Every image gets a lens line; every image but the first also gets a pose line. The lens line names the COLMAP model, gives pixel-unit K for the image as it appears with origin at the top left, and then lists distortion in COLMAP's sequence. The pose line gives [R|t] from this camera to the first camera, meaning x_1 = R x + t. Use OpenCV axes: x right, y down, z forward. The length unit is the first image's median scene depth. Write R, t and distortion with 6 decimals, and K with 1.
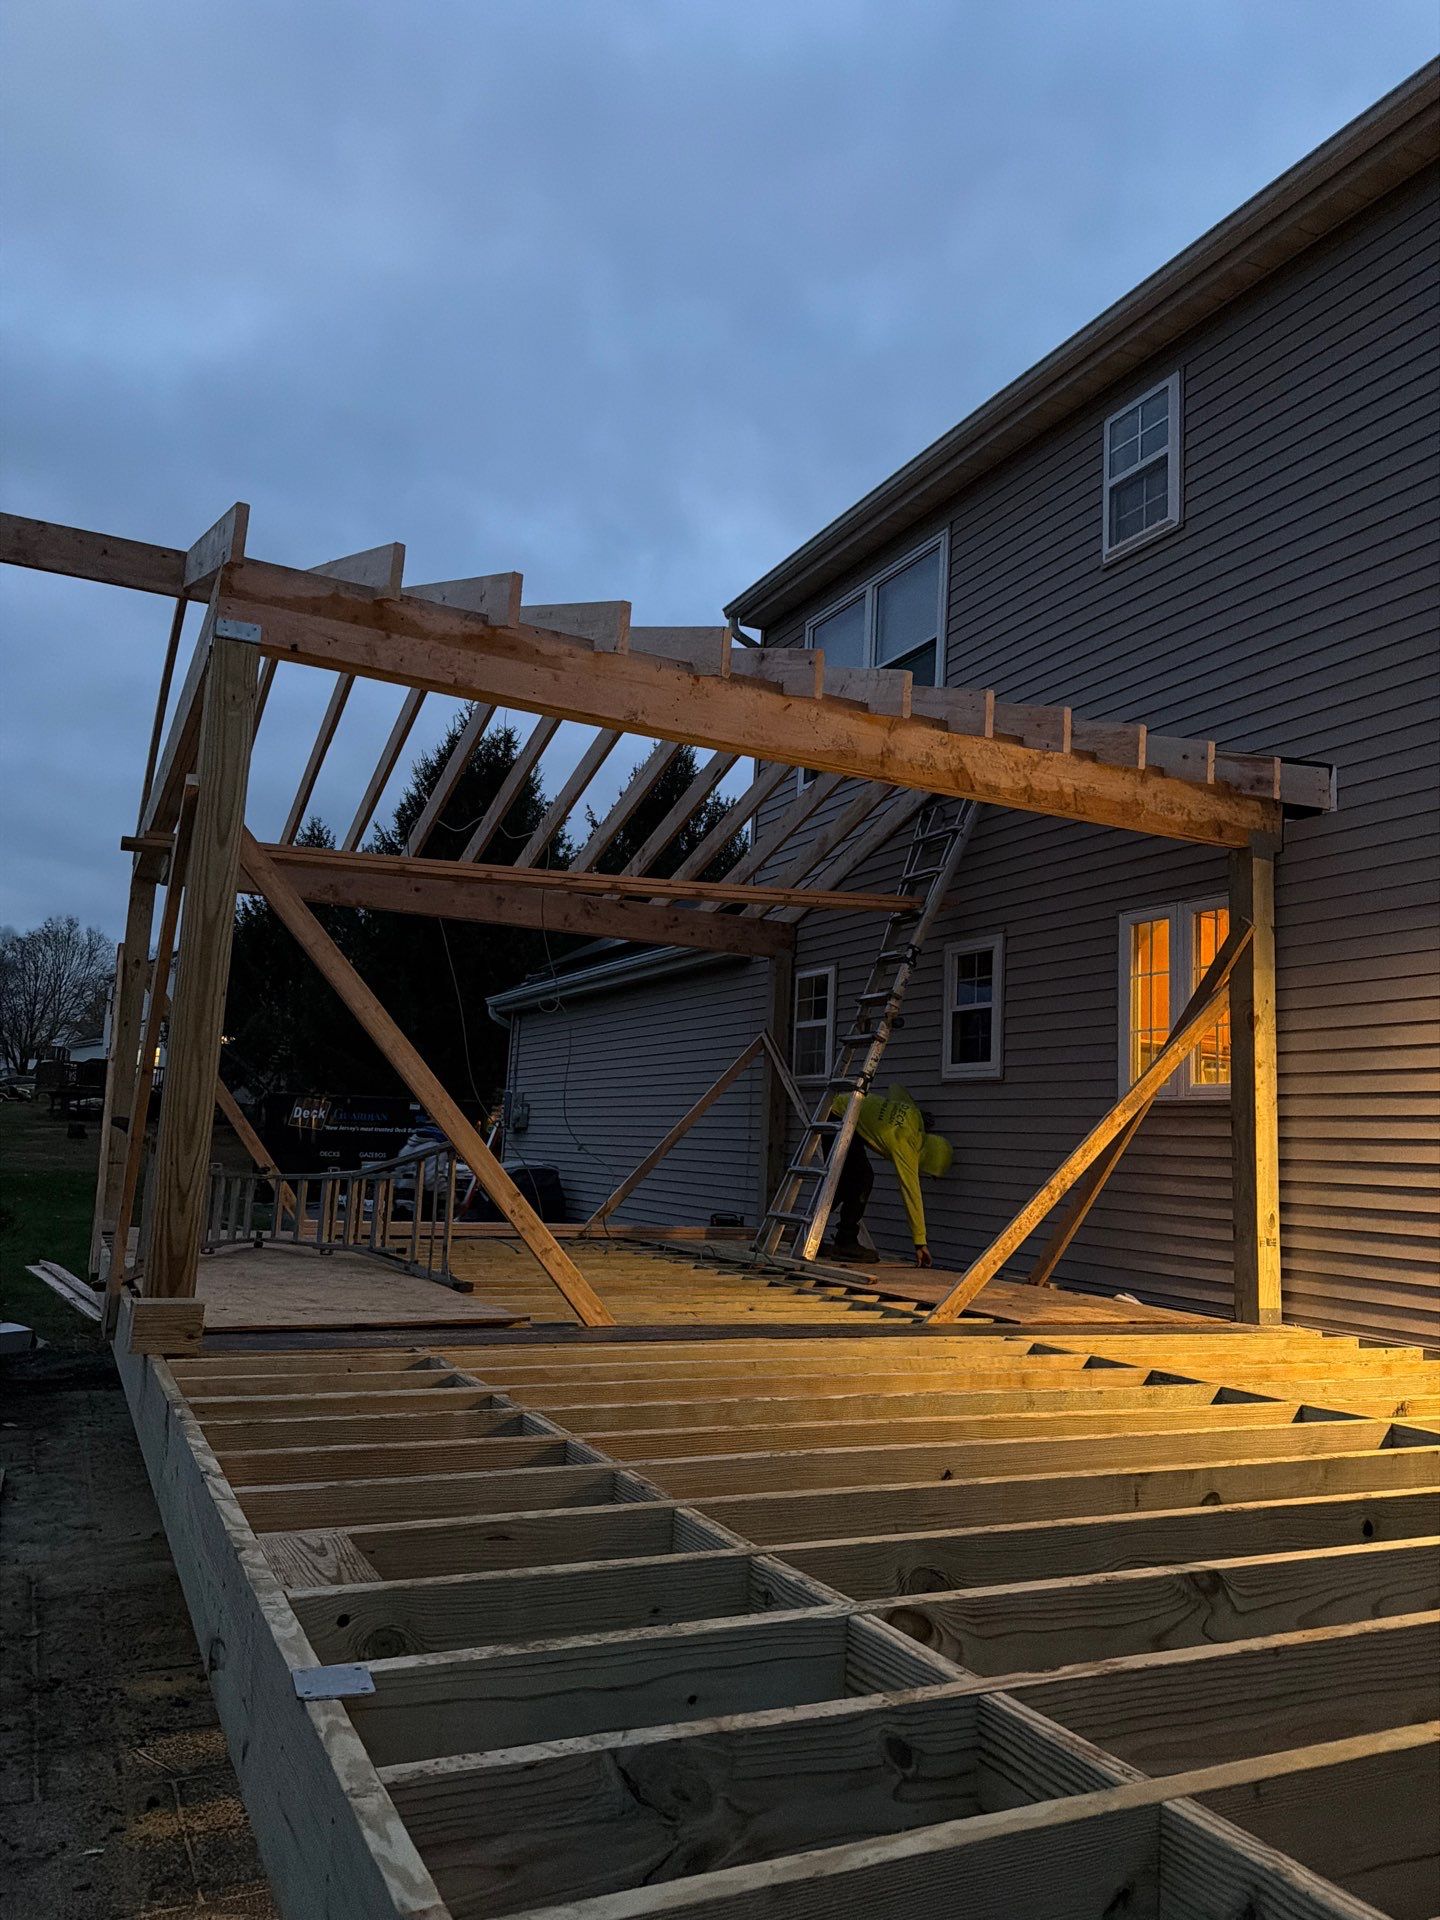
lens RADIAL K [[1345.9, 0, 705.3], [0, 1345.9, 965.6], [0, 0, 1]] dist [0.094910, -0.097873]
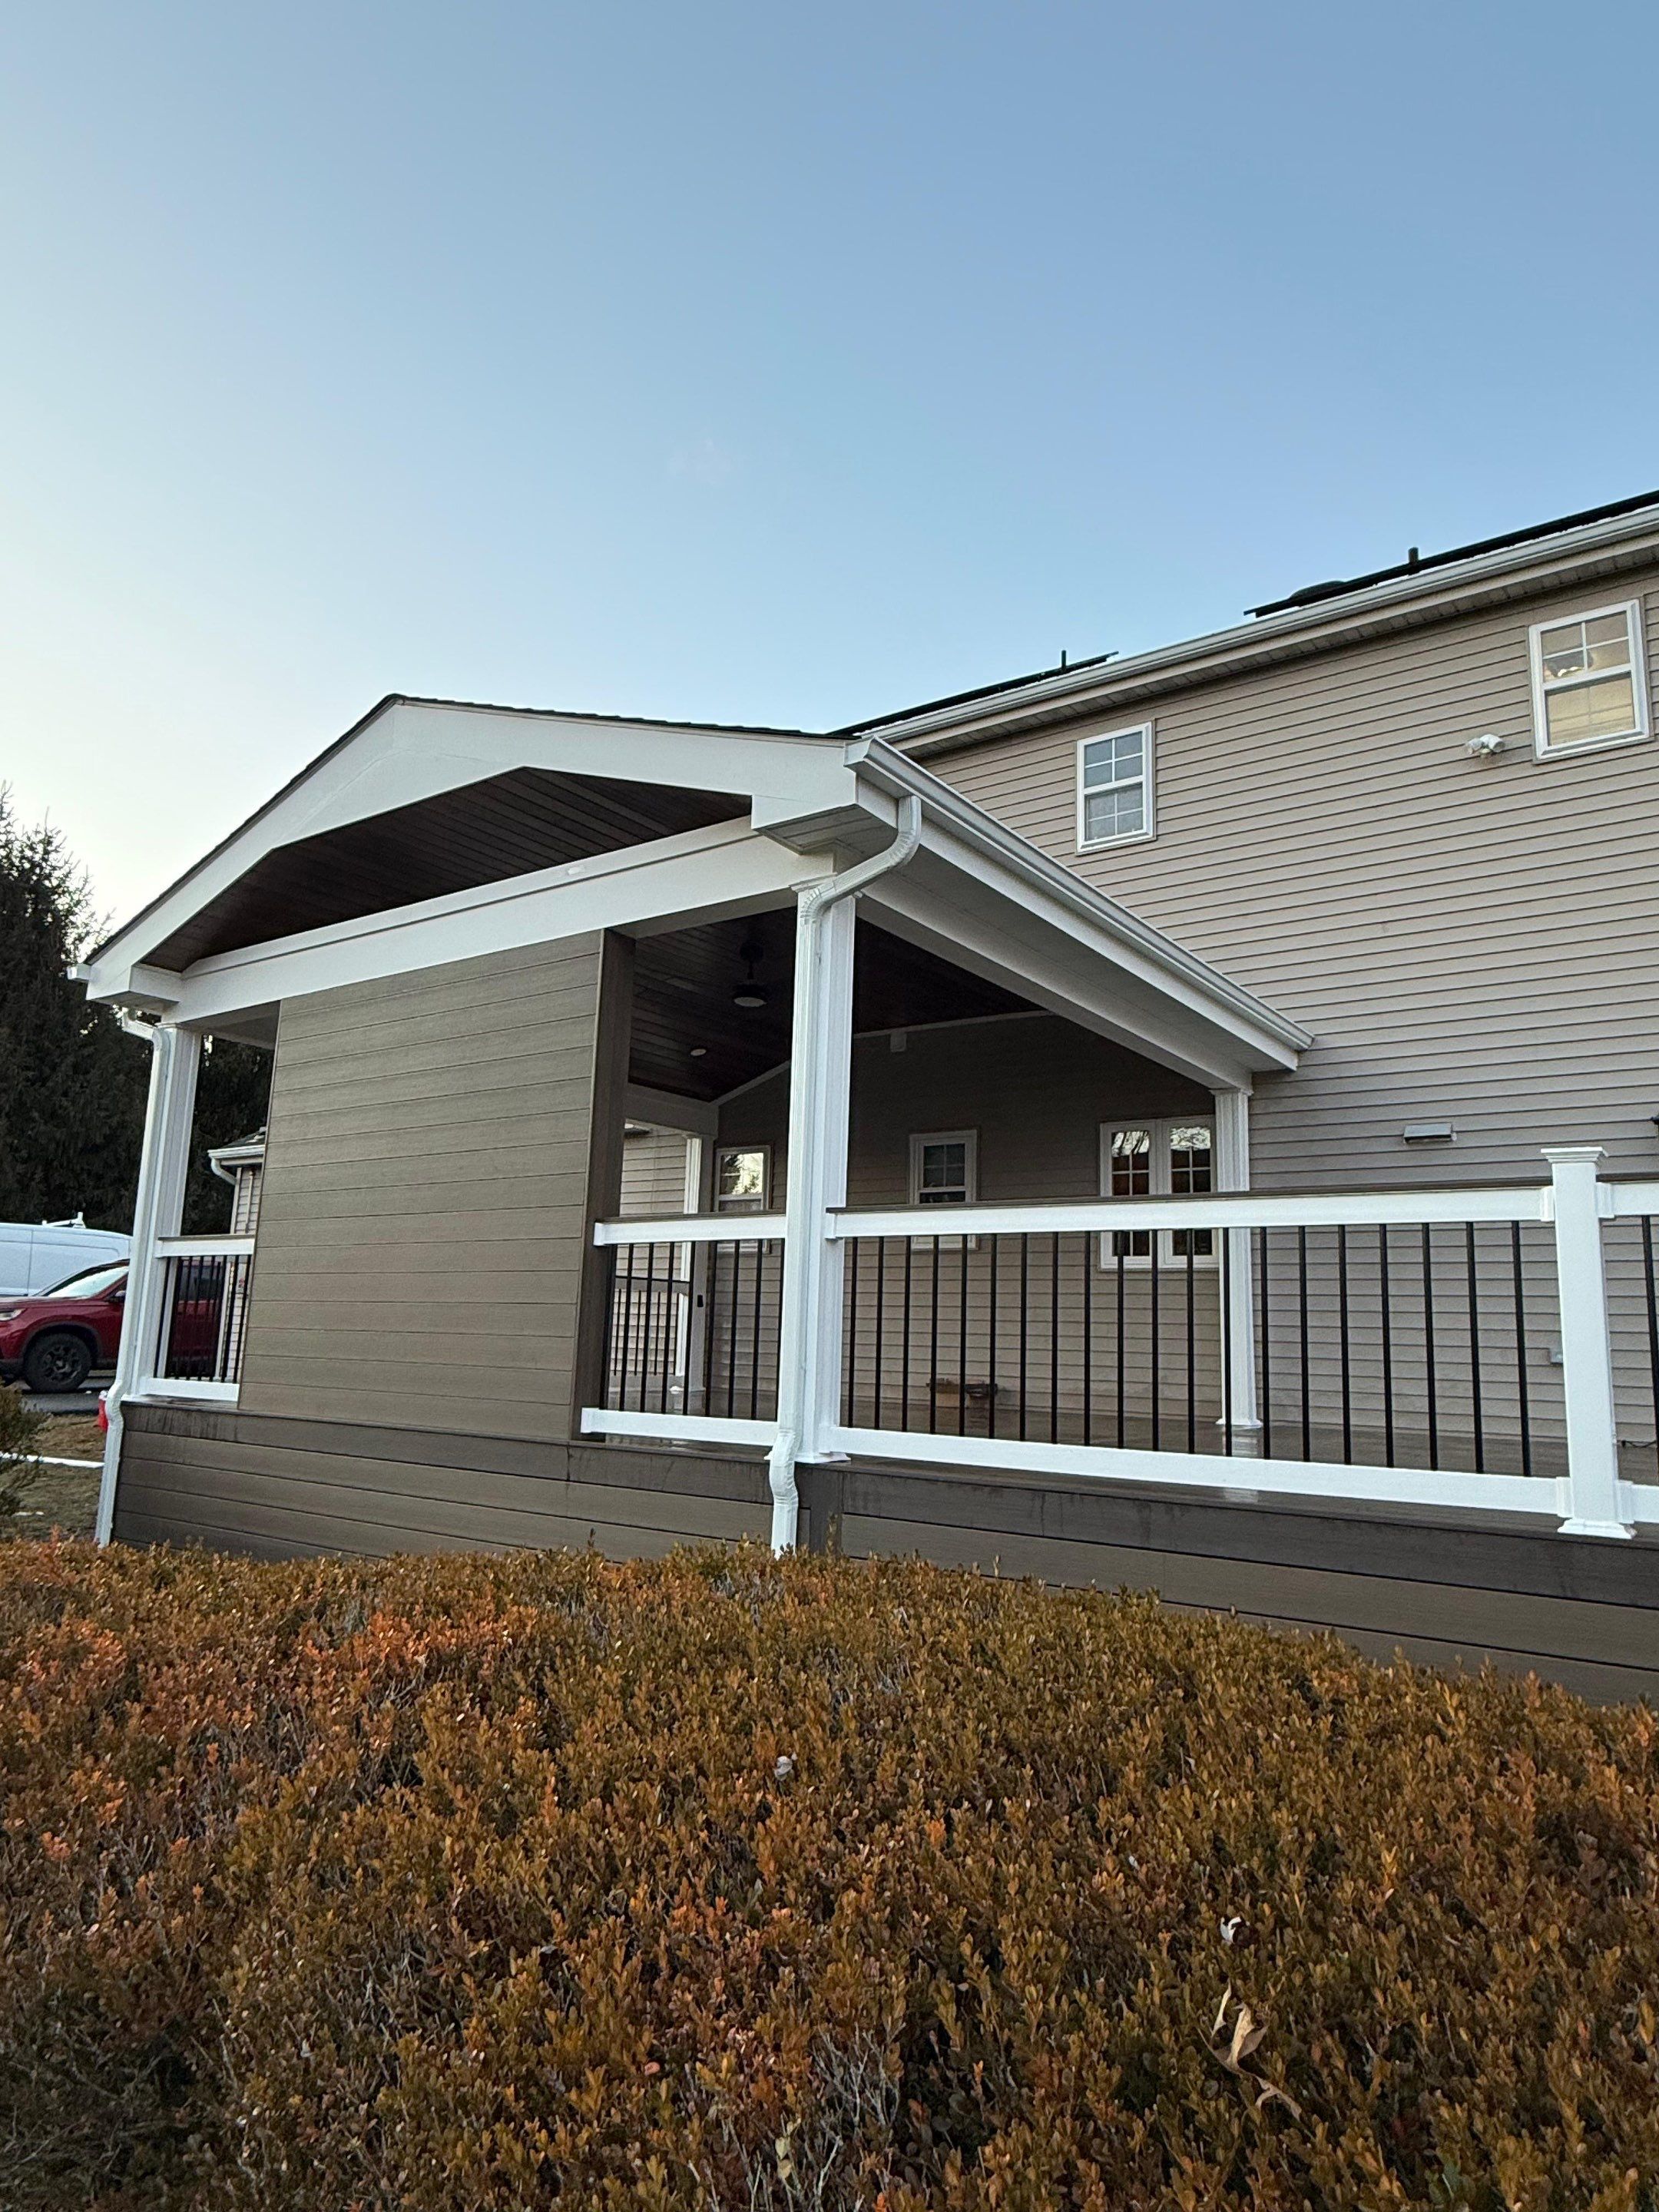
lens RADIAL K [[1337.8, 0, 832.7], [0, 1337.8, 1117.5], [0, 0, 1]] dist [-0.020161, 0.000809]
pose [[0.877516, 0.056482, 0.476210, -0.463807], [-0.053108, 0.998377, -0.020552, -0.003764], [-0.476598, -0.007256, 0.879091, -0.002940]]
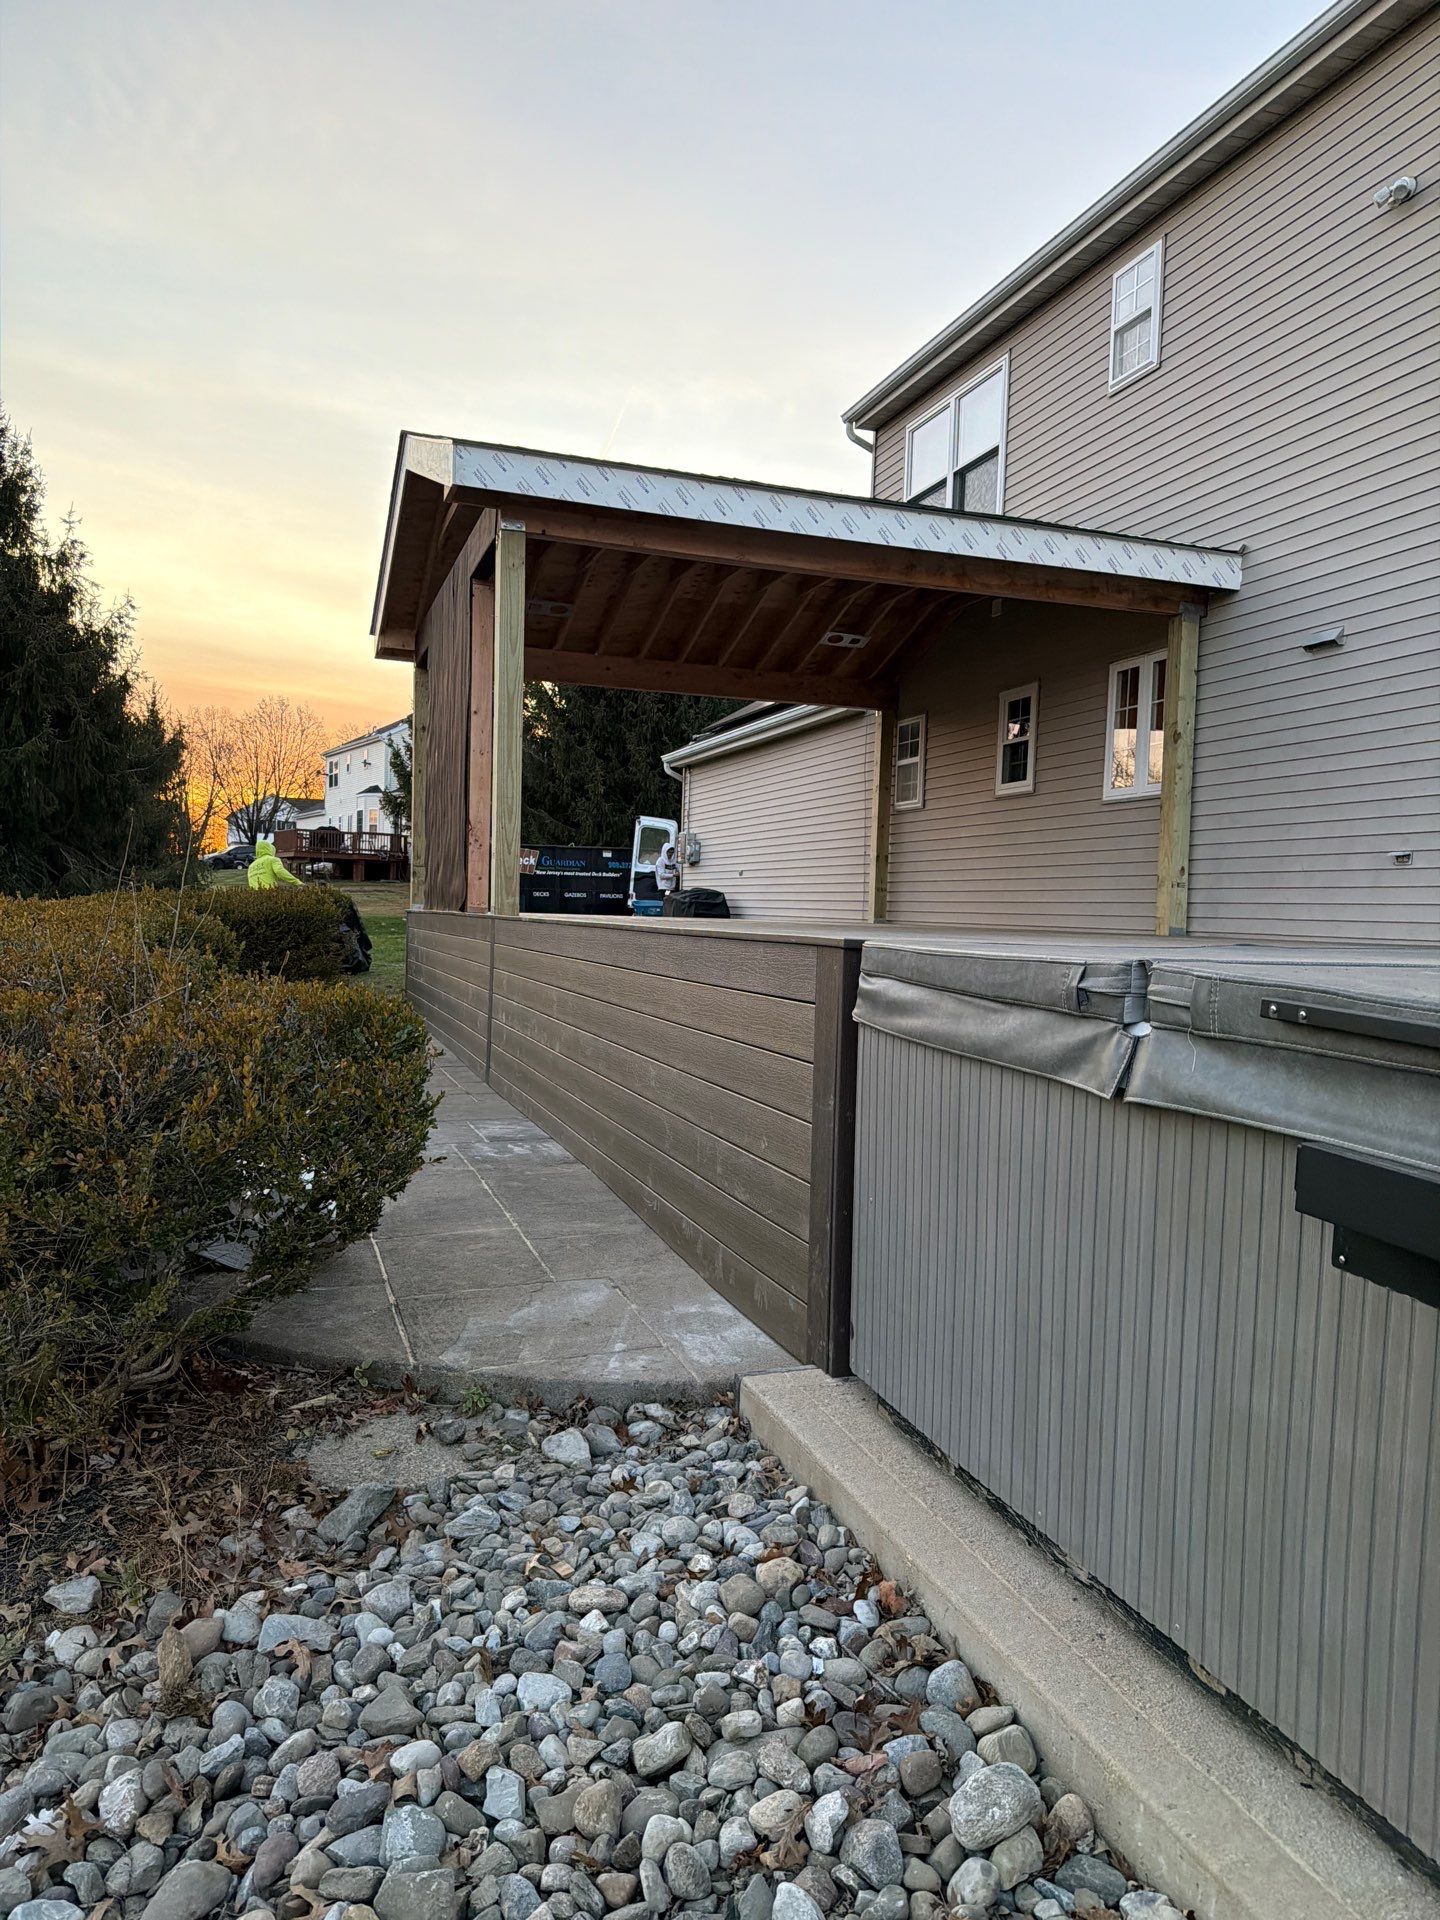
lens RADIAL K [[1345.9, 0, 738.6], [0, 1345.9, 960.6], [0, 0, 1]] dist [0.094910, -0.097873]
pose [[0.993892, -0.016065, -0.109182, 0.066770], [0.034228, 0.985432, 0.166590, 0.012738], [0.104915, -0.169310, 0.979963, -0.395131]]
